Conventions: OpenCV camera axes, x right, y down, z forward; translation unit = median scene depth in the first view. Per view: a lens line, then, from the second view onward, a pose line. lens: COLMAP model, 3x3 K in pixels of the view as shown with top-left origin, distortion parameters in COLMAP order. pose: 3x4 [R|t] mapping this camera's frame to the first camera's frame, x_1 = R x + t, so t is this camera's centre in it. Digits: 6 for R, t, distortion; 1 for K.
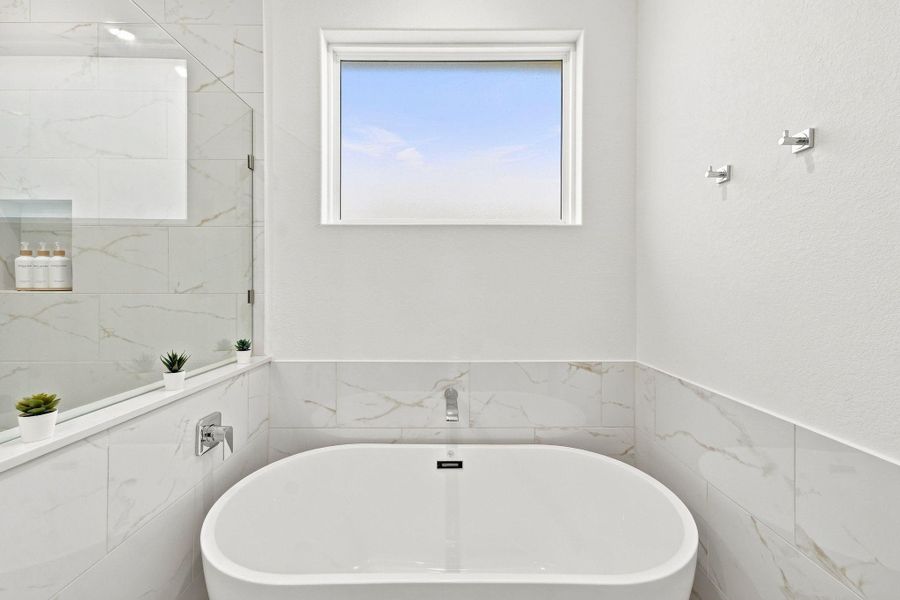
lens RADIAL K [[362.9, 0, 452.0], [0, 362.9, 293.4], [0, 0, 1]] dist [0.000770, 0.000212]
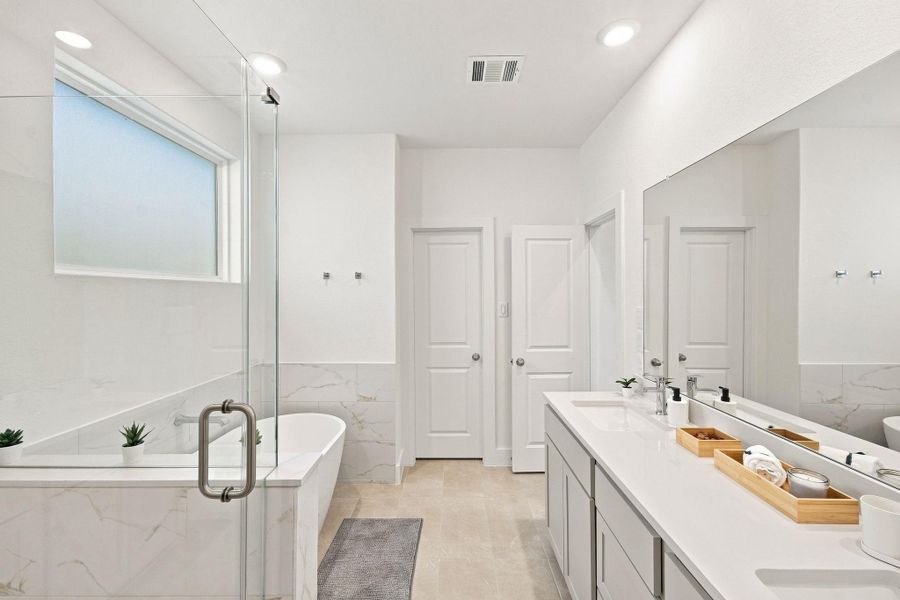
lens RADIAL K [[362.9, 0, 452.0], [0, 362.9, 293.4], [0, 0, 1]] dist [0.000770, 0.000212]
pose [[0.011333, 0.004263, 0.999927, -1.694505], [0.017721, 0.999833, -0.004463, -0.168446], [-0.999779, 0.017770, 0.011256, 0.092157]]
